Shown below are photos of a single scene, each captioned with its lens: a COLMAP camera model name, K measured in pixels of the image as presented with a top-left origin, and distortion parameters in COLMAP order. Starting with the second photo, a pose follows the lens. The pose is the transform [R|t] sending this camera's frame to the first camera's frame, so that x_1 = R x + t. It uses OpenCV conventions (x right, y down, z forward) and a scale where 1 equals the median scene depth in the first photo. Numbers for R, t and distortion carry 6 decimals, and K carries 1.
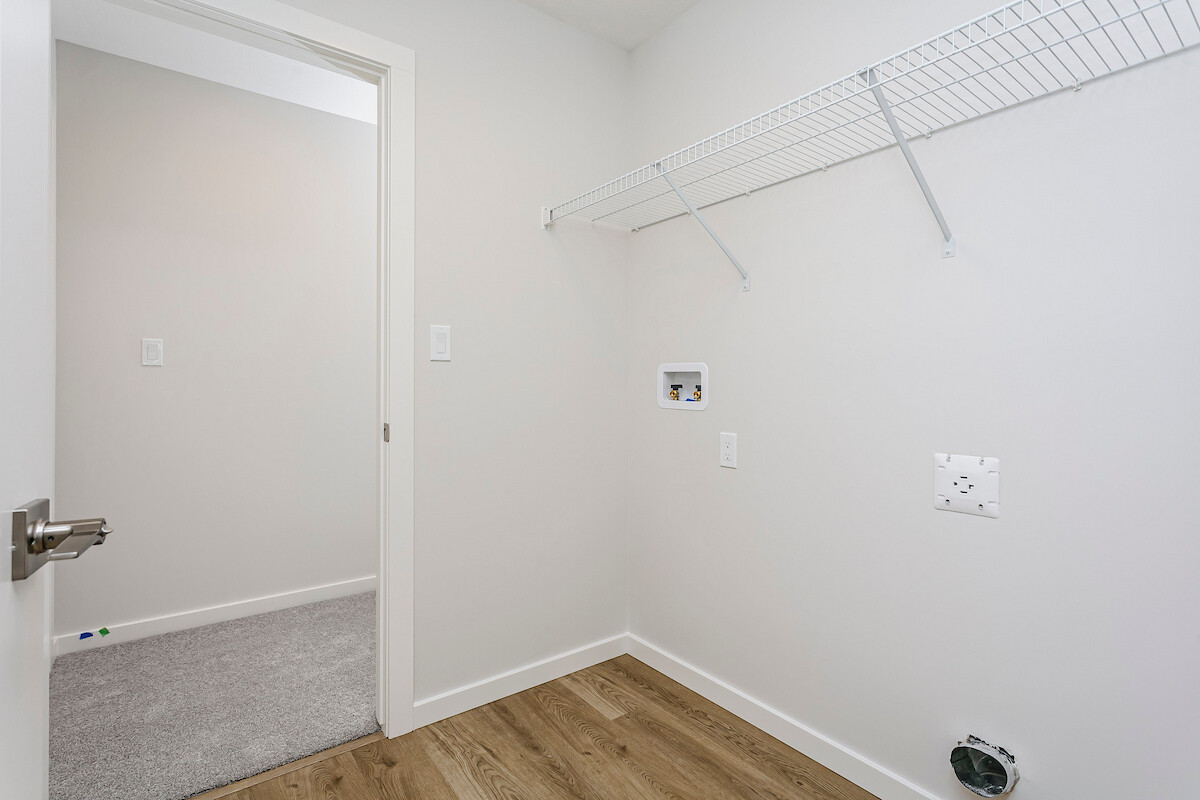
lens RADIAL K [[584.1, 0, 586.6], [0, 584.1, 395.5], [0, 0, 1]] dist [0.000796, 0.000099]
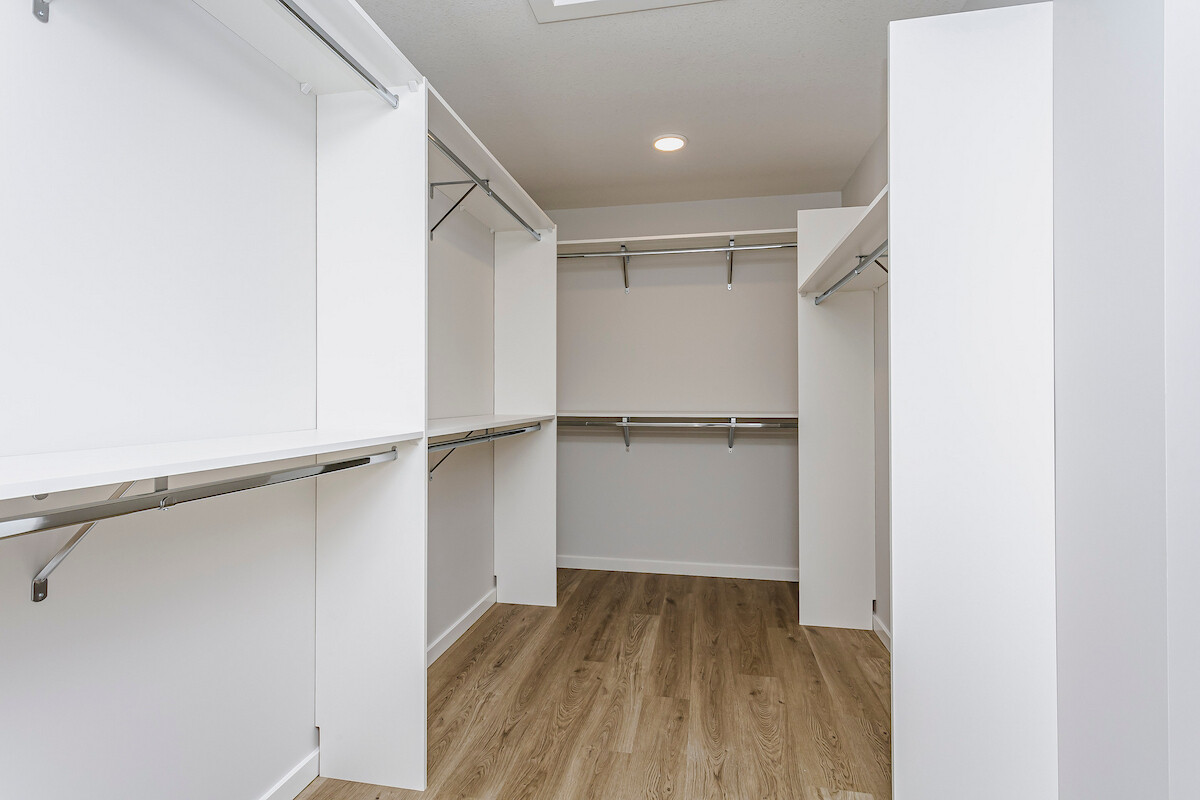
lens RADIAL K [[584.1, 0, 586.6], [0, 584.1, 395.5], [0, 0, 1]] dist [0.000796, 0.000099]
pose [[-0.673829, -0.011348, 0.738801, -0.612510], [-0.000762, 0.999892, 0.014664, -0.061064], [-0.738887, 0.009318, -0.673765, 1.021797]]
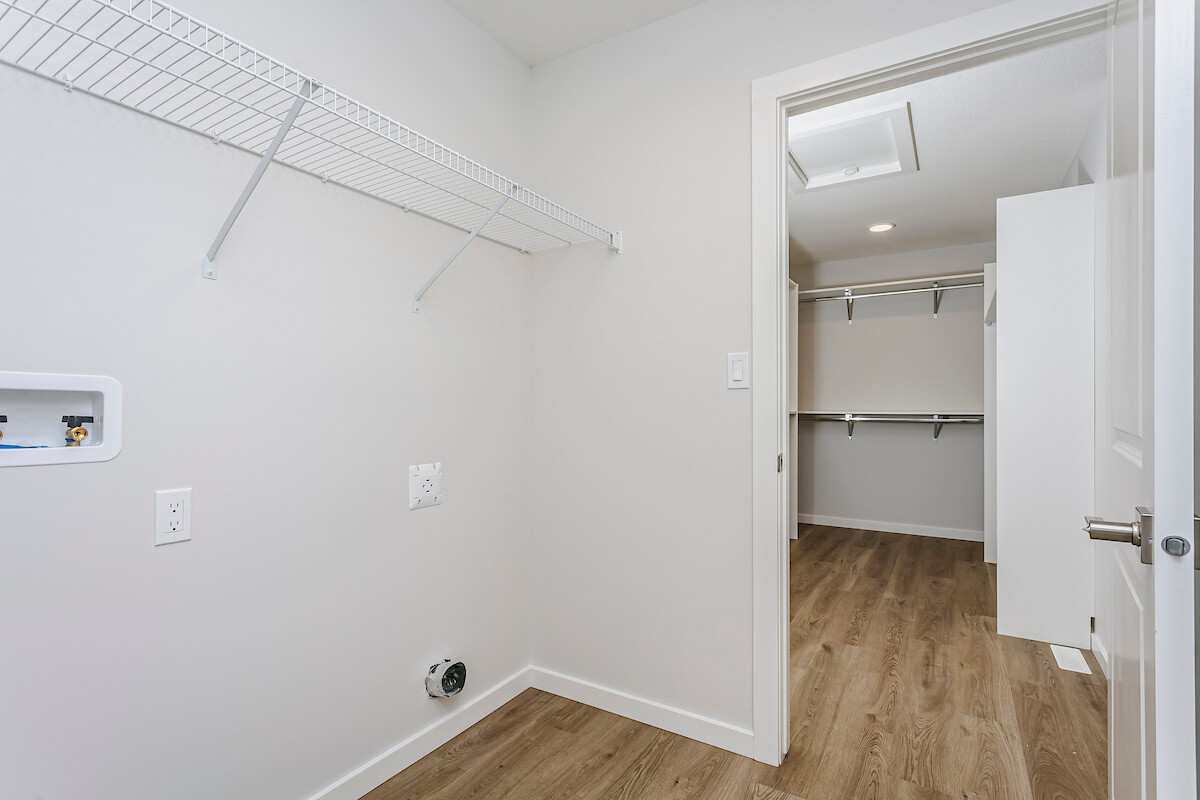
lens RADIAL K [[584.1, 0, 586.6], [0, 584.1, 395.5], [0, 0, 1]] dist [0.000796, 0.000099]
pose [[-0.369876, -0.003698, 0.929074, -0.732153], [-0.002309, 0.999993, 0.003061, -0.059252], [-0.929078, -0.001013, -0.369882, 1.142356]]
